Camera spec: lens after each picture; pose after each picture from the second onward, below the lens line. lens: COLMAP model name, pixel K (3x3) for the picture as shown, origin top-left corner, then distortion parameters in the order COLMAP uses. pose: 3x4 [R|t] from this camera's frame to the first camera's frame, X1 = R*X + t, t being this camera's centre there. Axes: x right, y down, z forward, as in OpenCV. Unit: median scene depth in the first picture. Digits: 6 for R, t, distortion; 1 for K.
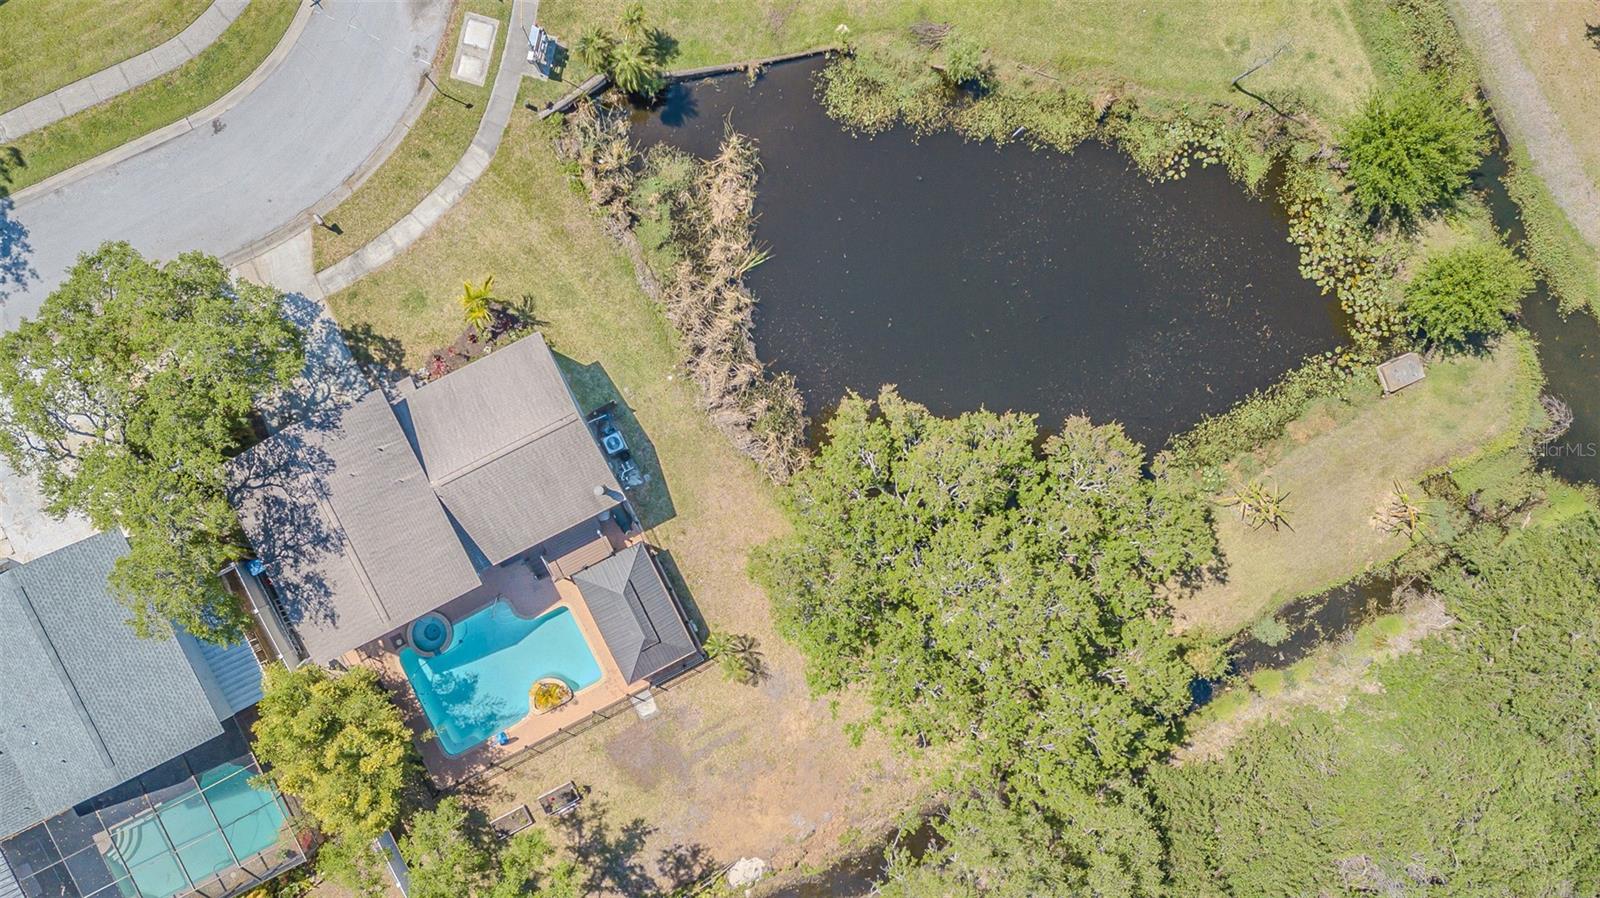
lens RADIAL K [[1210.1, 0, 802.3], [0, 1210.1, 476.1], [0, 0, 1]] dist [0.026483, -0.012107]
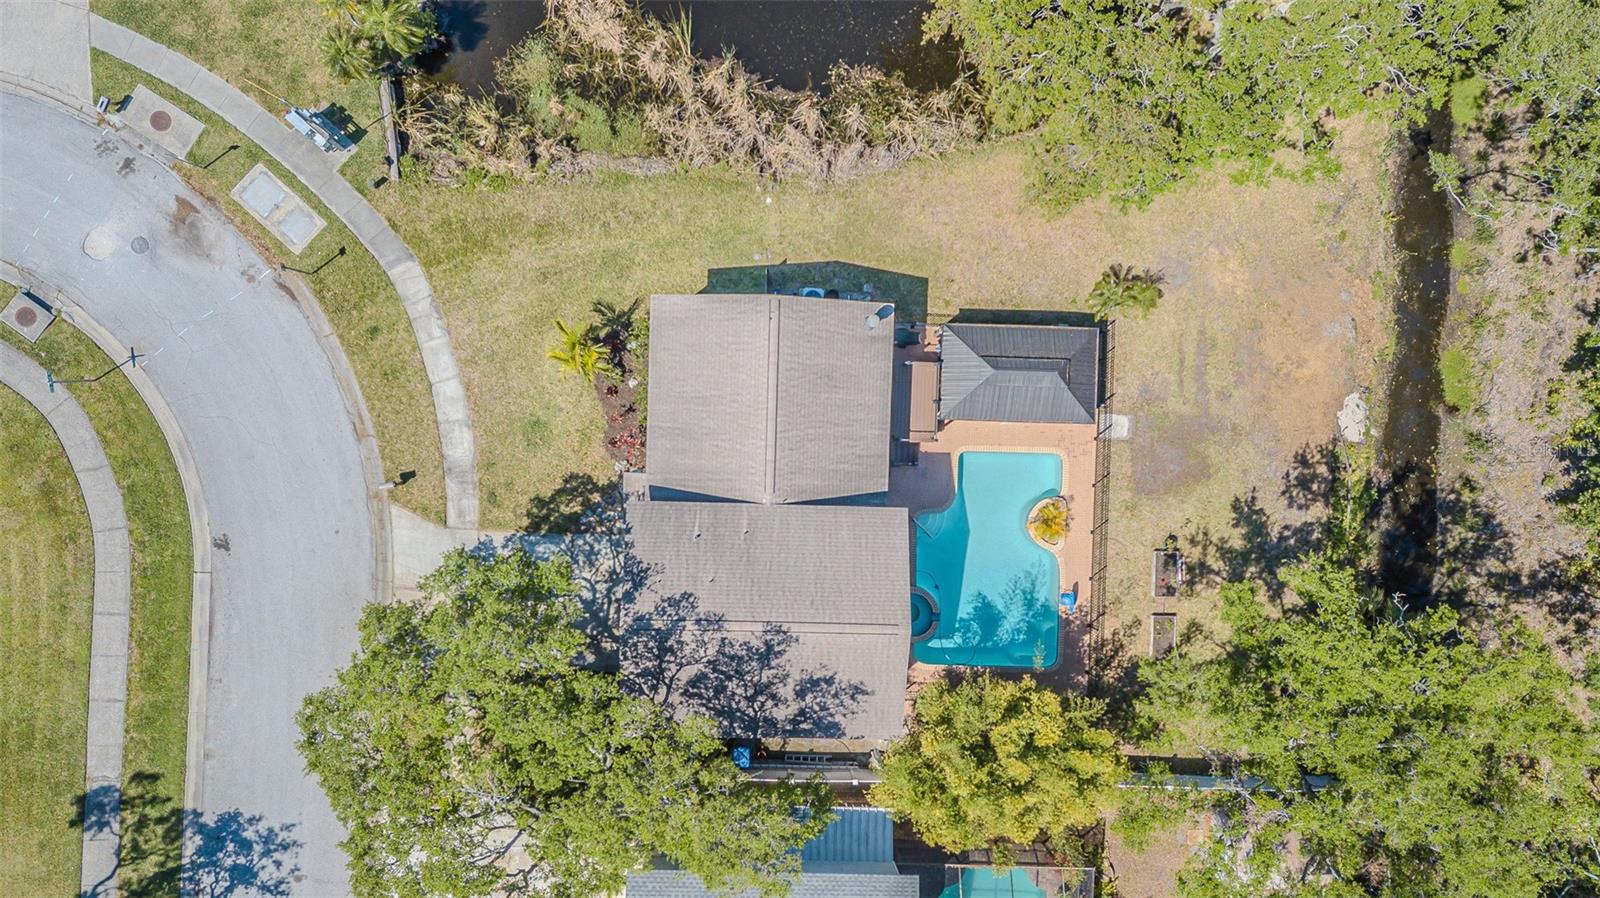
lens RADIAL K [[1210.1, 0, 802.3], [0, 1210.1, 476.1], [0, 0, 1]] dist [0.026483, -0.012107]
pose [[0.475771, -0.877772, -0.056199, -0.217163], [0.879297, 0.473065, 0.055184, -0.021860], [-0.021853, -0.075671, 0.996893, 0.211284]]
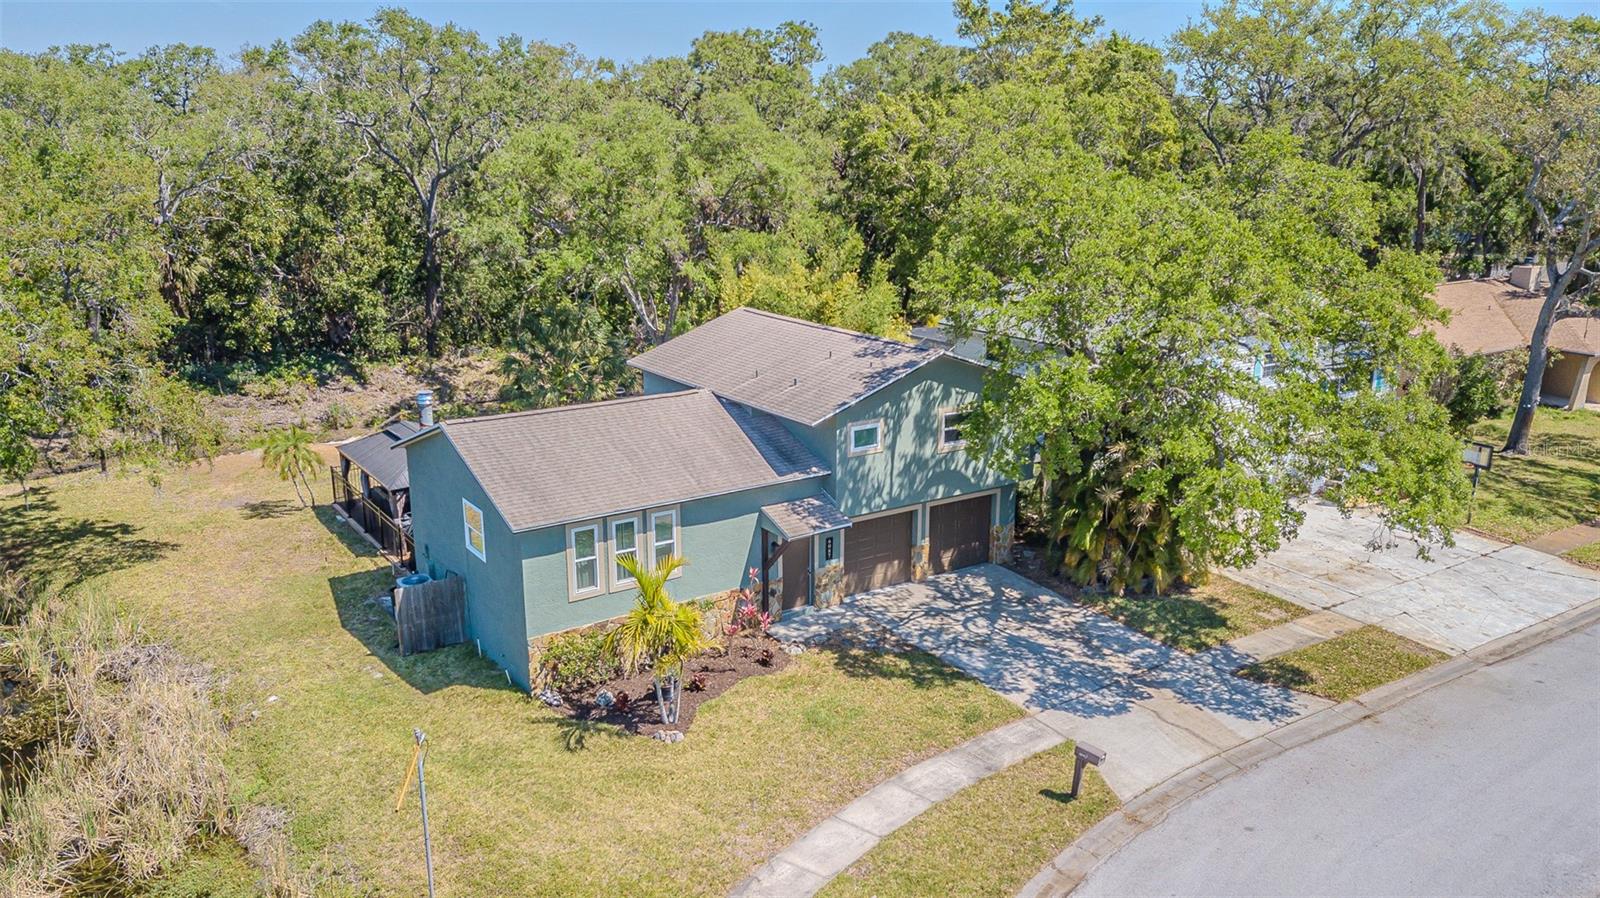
lens RADIAL K [[1232.6, 0, 800.0], [0, 1232.6, 449.0], [0, 0, 1]] dist [0.029954, -0.007784]
pose [[-0.989226, -0.020778, -0.144917, -0.241377], [-0.134363, -0.264192, 0.955065, -0.539228], [-0.058131, 0.964246, 0.258554, 0.792419]]
